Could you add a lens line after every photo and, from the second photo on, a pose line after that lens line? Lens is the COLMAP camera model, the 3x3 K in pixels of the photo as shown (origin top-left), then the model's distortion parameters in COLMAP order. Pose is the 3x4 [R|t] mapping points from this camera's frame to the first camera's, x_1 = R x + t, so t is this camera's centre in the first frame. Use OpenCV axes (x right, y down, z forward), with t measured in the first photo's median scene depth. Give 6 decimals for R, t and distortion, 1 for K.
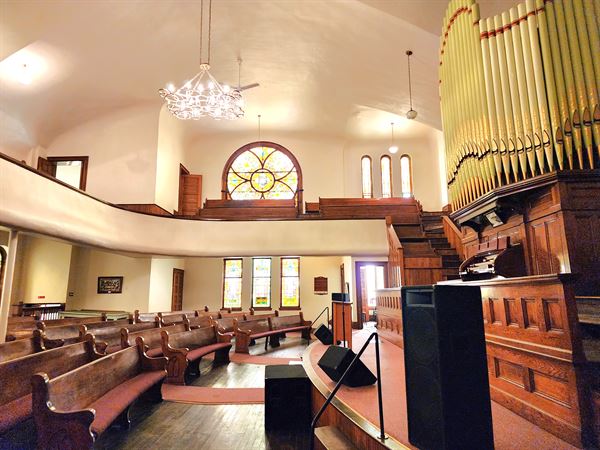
lens RADIAL K [[388.8, 0, 300.0], [0, 388.8, 225.0], [0, 0, 1]] dist [0.093776, -0.070130]
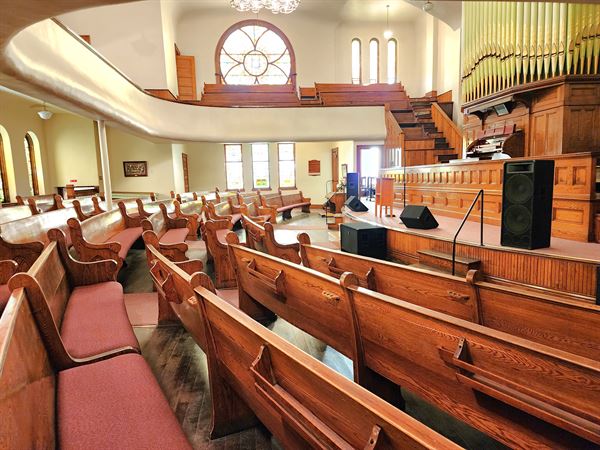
lens RADIAL K [[388.8, 0, 300.0], [0, 388.8, 225.0], [0, 0, 1]] dist [0.093776, -0.070130]
pose [[0.988973, -0.042423, 0.141889, -0.170520], [-0.000949, 0.956258, 0.292524, -0.016197], [-0.148093, -0.289433, 0.945673, -0.113242]]
